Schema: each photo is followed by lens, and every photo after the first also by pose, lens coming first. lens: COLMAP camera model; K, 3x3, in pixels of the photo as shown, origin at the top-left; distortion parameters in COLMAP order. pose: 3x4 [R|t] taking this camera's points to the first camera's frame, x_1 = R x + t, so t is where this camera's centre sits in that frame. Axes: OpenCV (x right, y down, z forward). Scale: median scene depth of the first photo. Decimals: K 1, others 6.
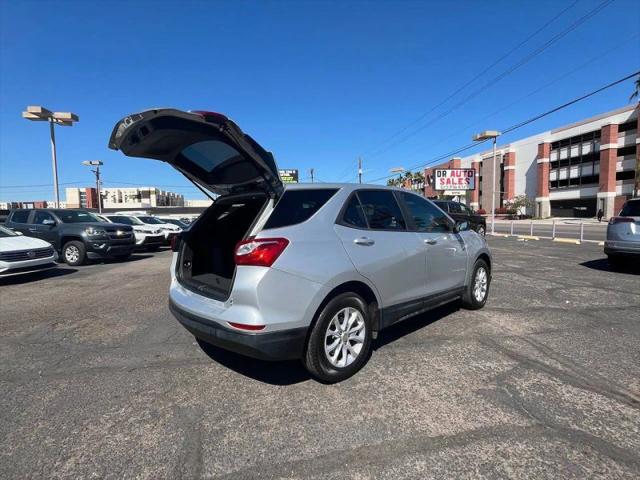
lens RADIAL K [[311.8, 0, 316.3], [0, 311.8, 238.0], [0, 0, 1]] dist [-0.003016, 0.000221]
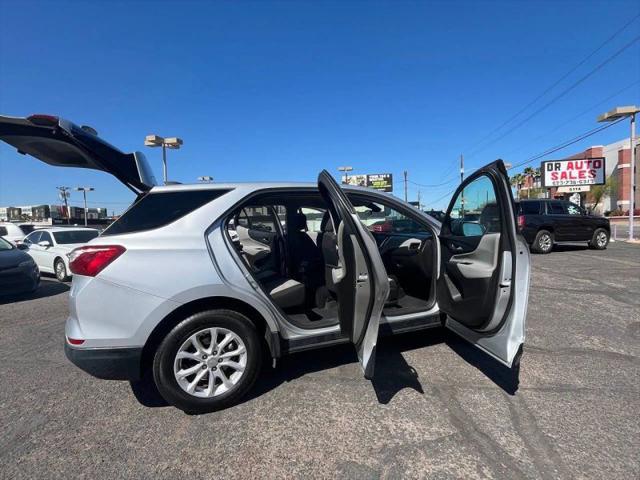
lens RADIAL K [[311.8, 0, 316.3], [0, 311.8, 238.0], [0, 0, 1]] dist [-0.003016, 0.000221]
pose [[0.948334, 0.001270, -0.317271, 0.080521], [-0.006981, 0.999833, -0.016863, -0.001187], [0.317197, 0.018206, 0.948185, 0.035188]]
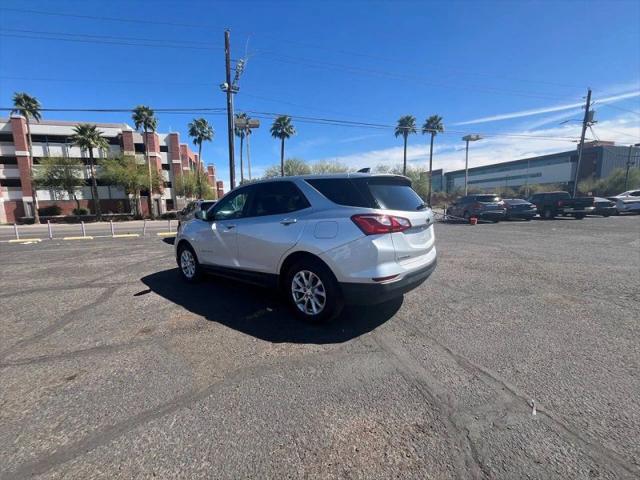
lens RADIAL K [[257.3, 0, 317.0], [0, 257.3, 239.0], [0, 0, 1]] dist [-0.004250, 0.000119]
pose [[-0.160557, -0.099759, 0.981972, -0.188937], [0.099542, 0.988170, 0.116664, -0.005711], [-0.981994, 0.116479, -0.148728, 0.208561]]
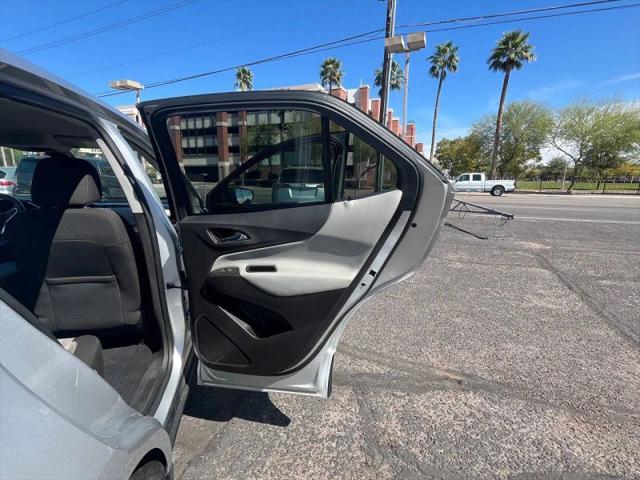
lens RADIAL K [[311.8, 0, 316.3], [0, 311.8, 238.0], [0, 0, 1]] dist [-0.003016, 0.000221]
pose [[0.497066, -0.142188, 0.855984, 0.005024], [0.042707, 0.989296, 0.139533, -0.007359], [-0.866661, -0.032800, 0.497818, 0.100398]]
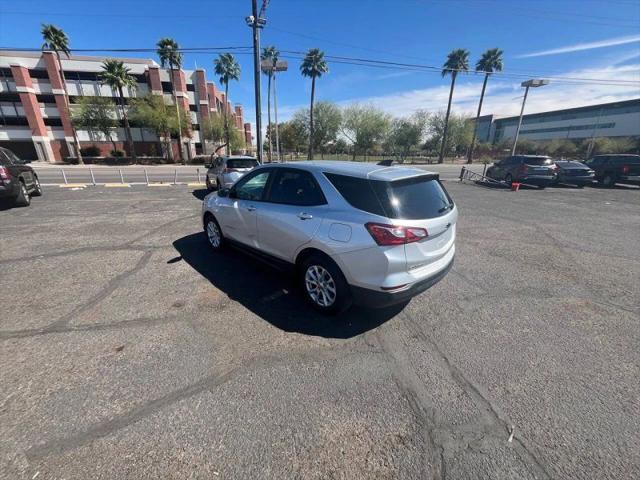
lens RADIAL K [[257.3, 0, 317.0], [0, 257.3, 239.0], [0, 0, 1]] dist [-0.004250, 0.000119]
pose [[-0.052429, -0.299423, 0.952679, -0.186423], [0.063900, 0.951030, 0.302422, -0.031725], [-0.996578, 0.076732, -0.030728, 0.200127]]
